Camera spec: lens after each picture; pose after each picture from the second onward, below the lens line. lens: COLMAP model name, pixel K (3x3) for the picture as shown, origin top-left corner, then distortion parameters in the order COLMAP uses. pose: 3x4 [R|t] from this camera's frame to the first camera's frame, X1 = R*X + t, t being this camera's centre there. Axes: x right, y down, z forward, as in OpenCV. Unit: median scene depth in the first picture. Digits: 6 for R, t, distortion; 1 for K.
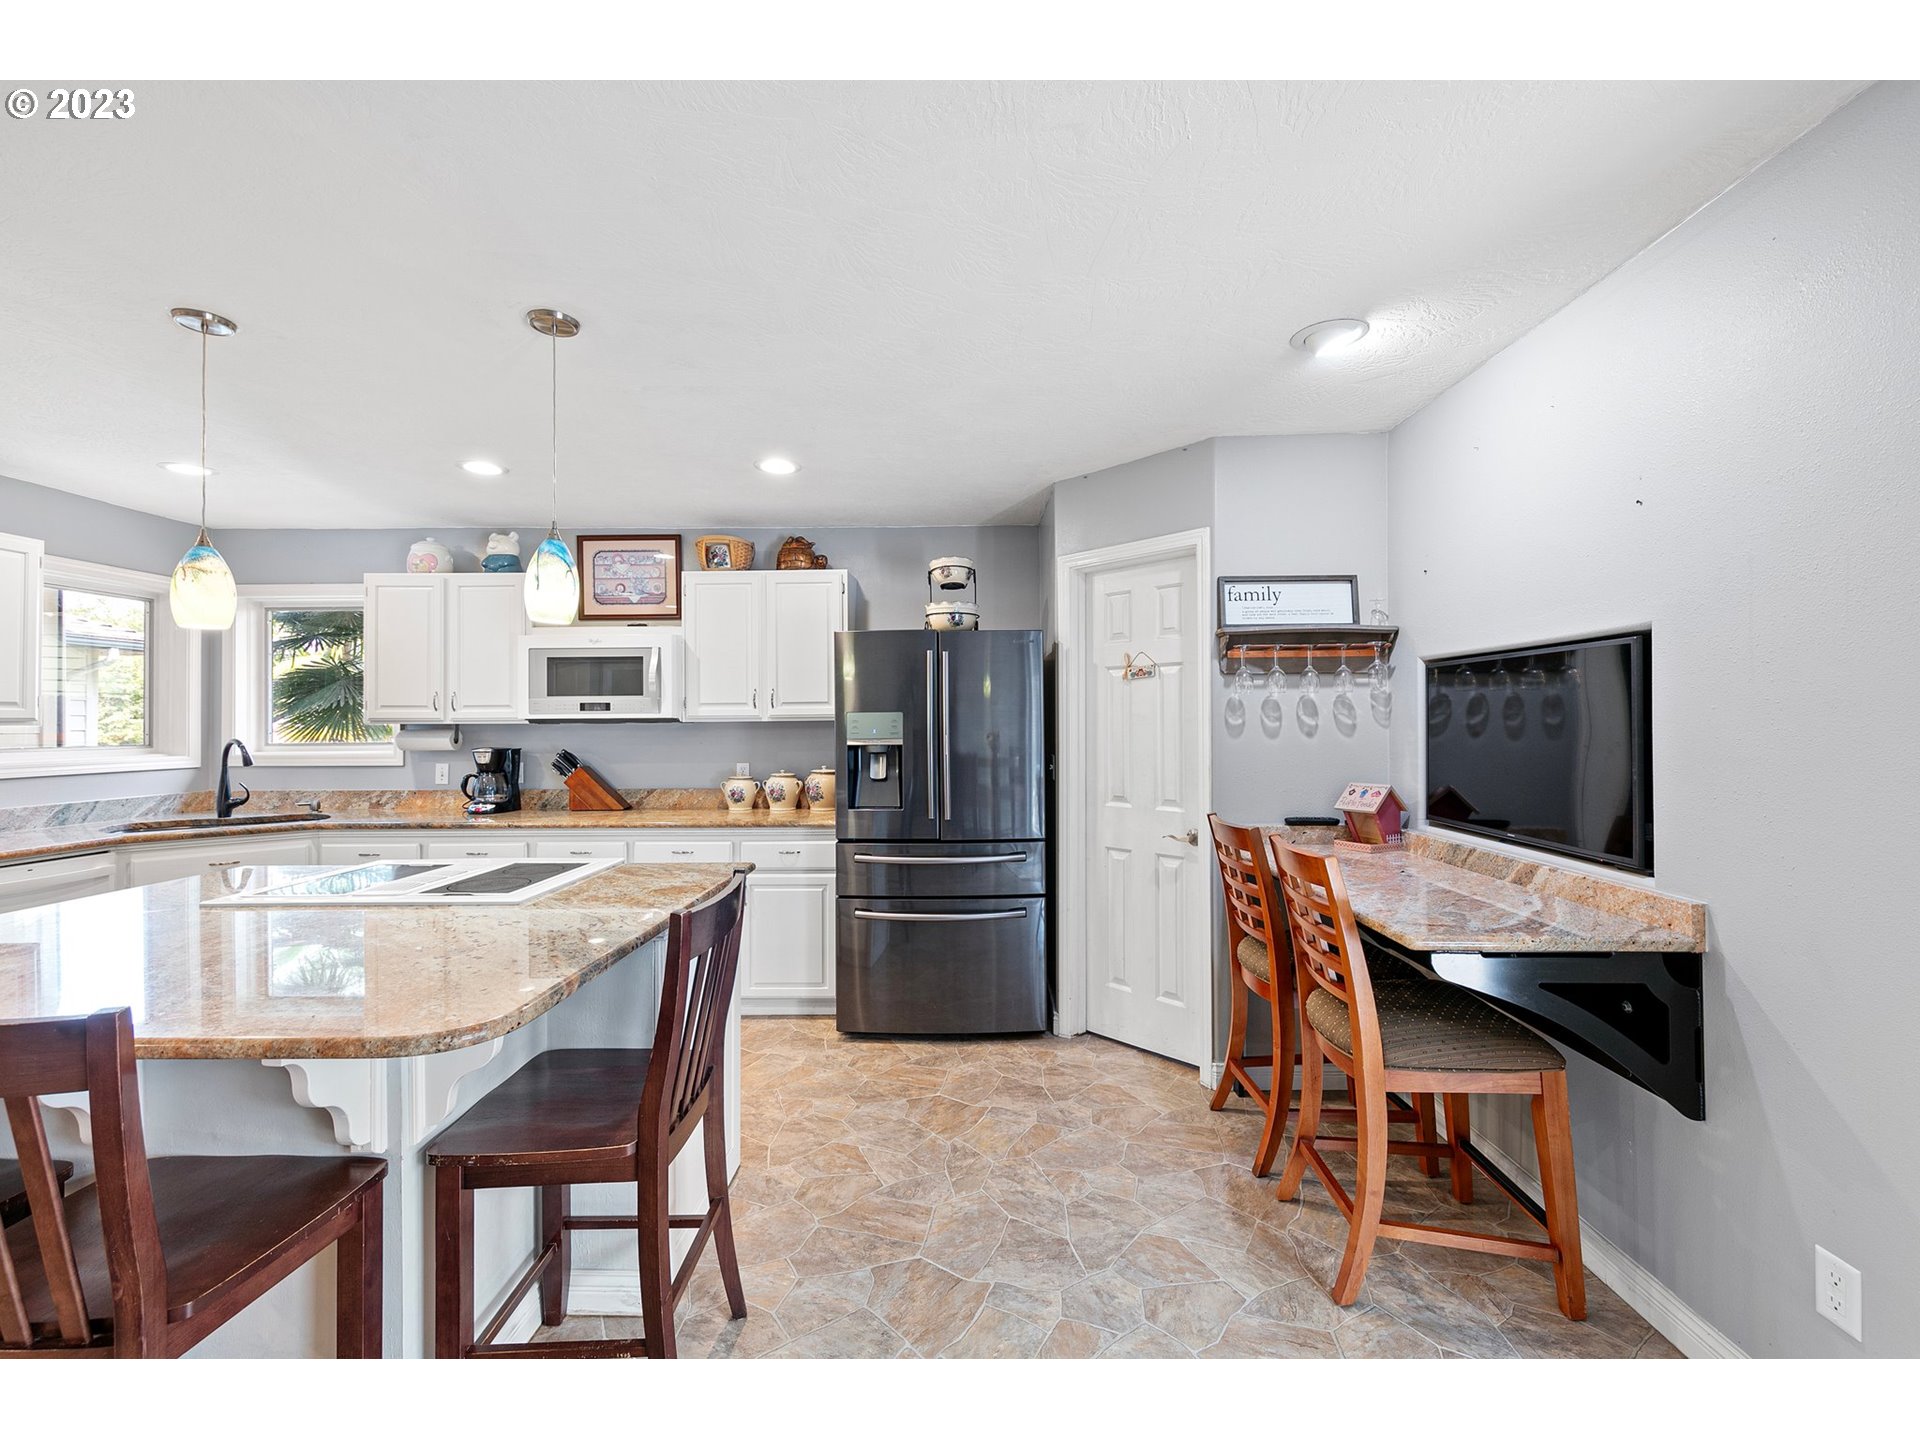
lens RADIAL K [[806.1, 0, 971.3], [0, 806.1, 722.6], [0, 0, 1]] dist [0.011402, -0.000042]
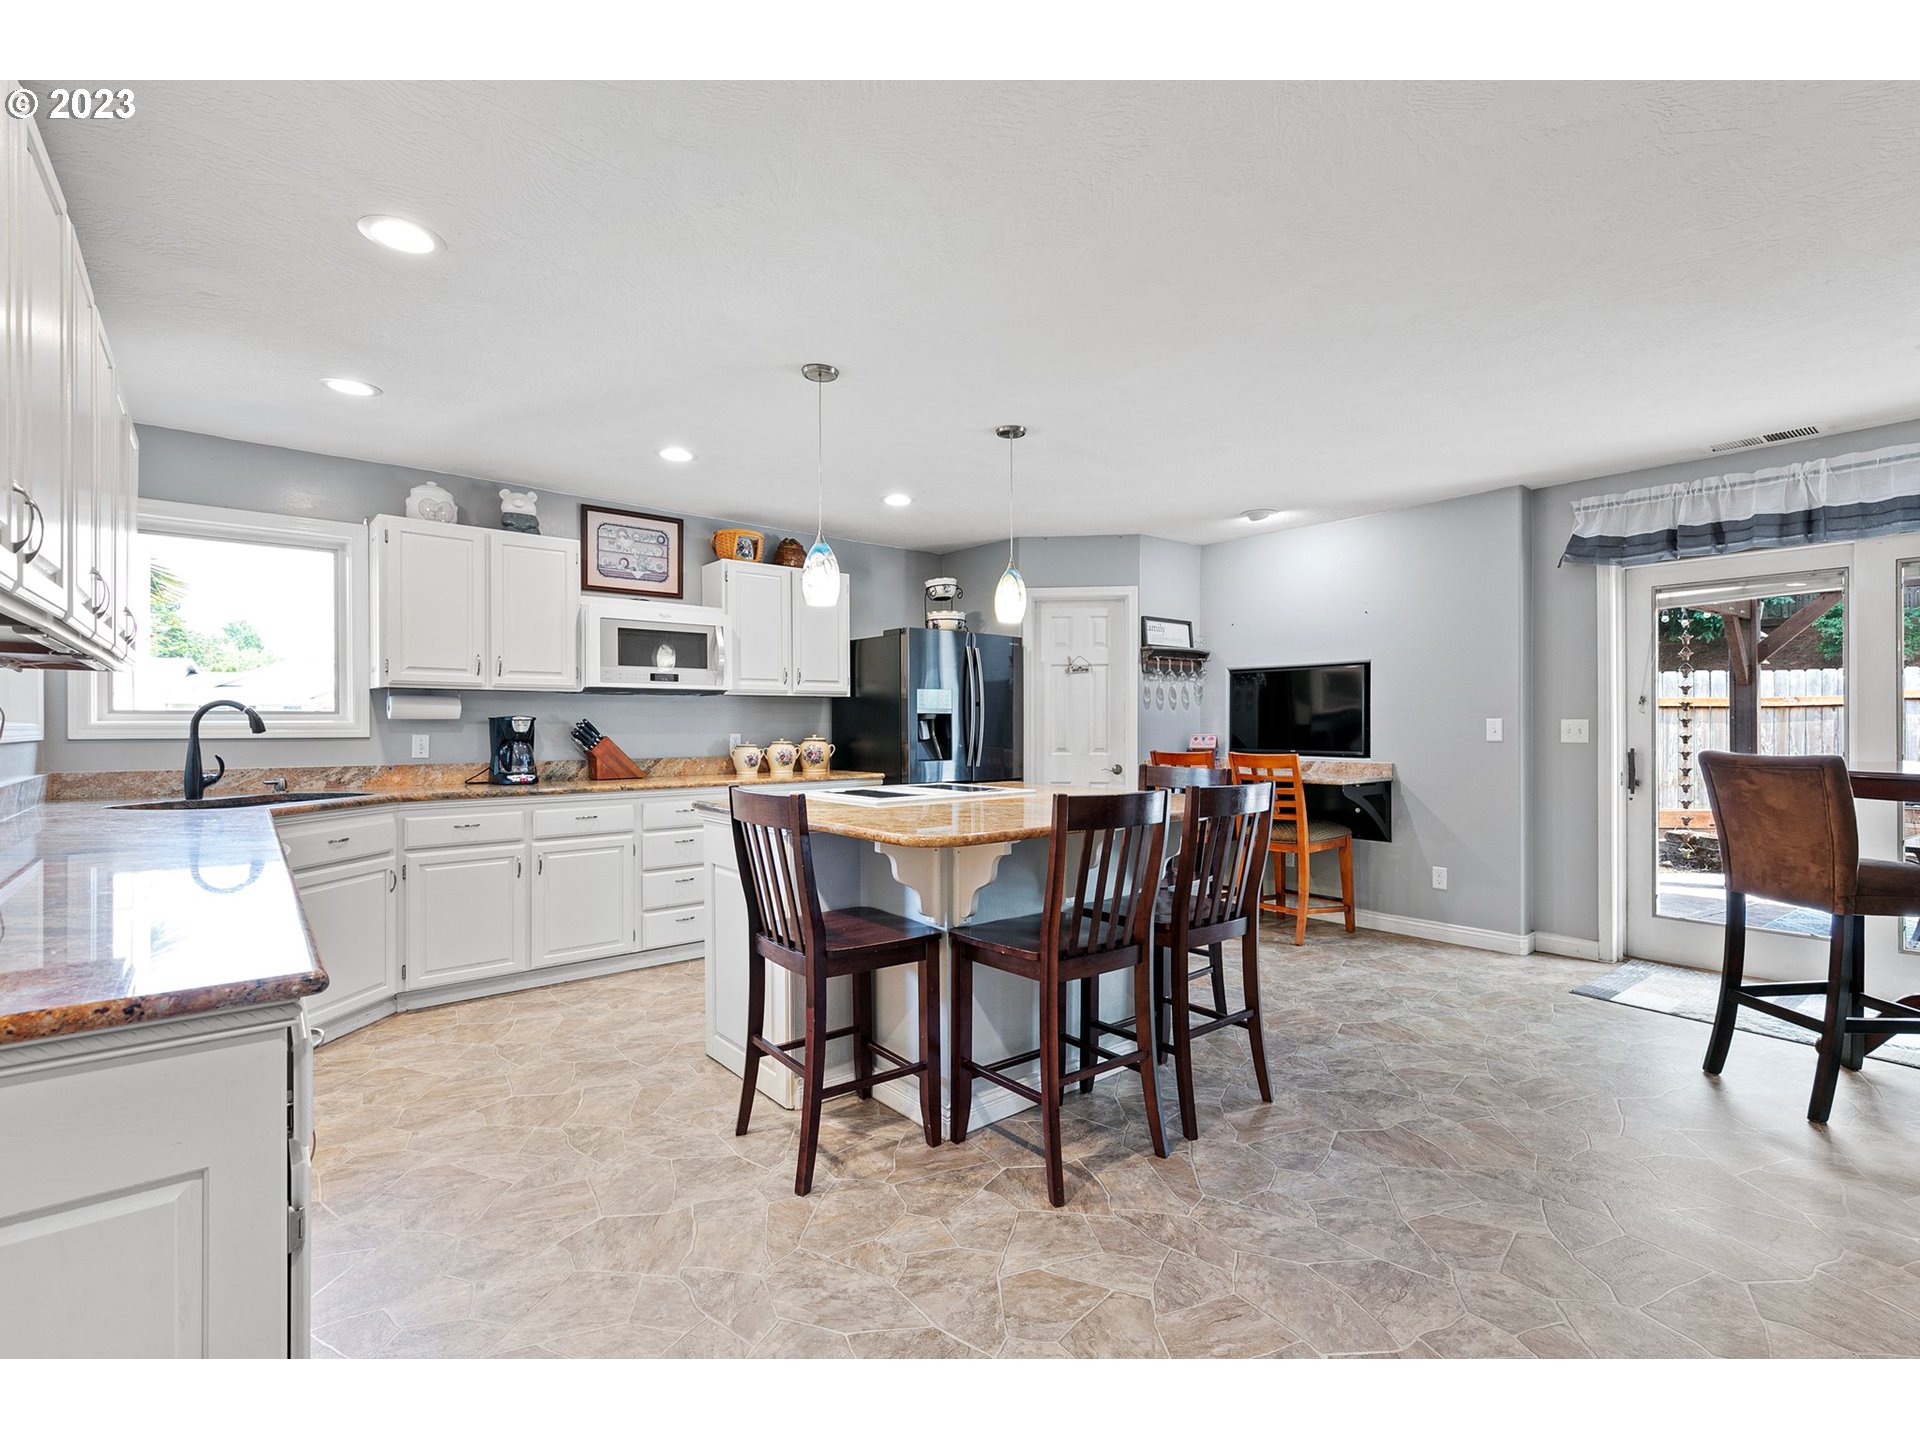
lens RADIAL K [[876.6, 0, 952.2], [0, 876.6, 728.5], [0, 0, 1]] dist [0.000015, -0.000145]
pose [[0.760661, 0.001854, 0.649146, -0.971536], [-0.002827, 0.999996, 0.000457, 0.048244], [-0.649143, -0.002183, 0.760664, -0.129817]]
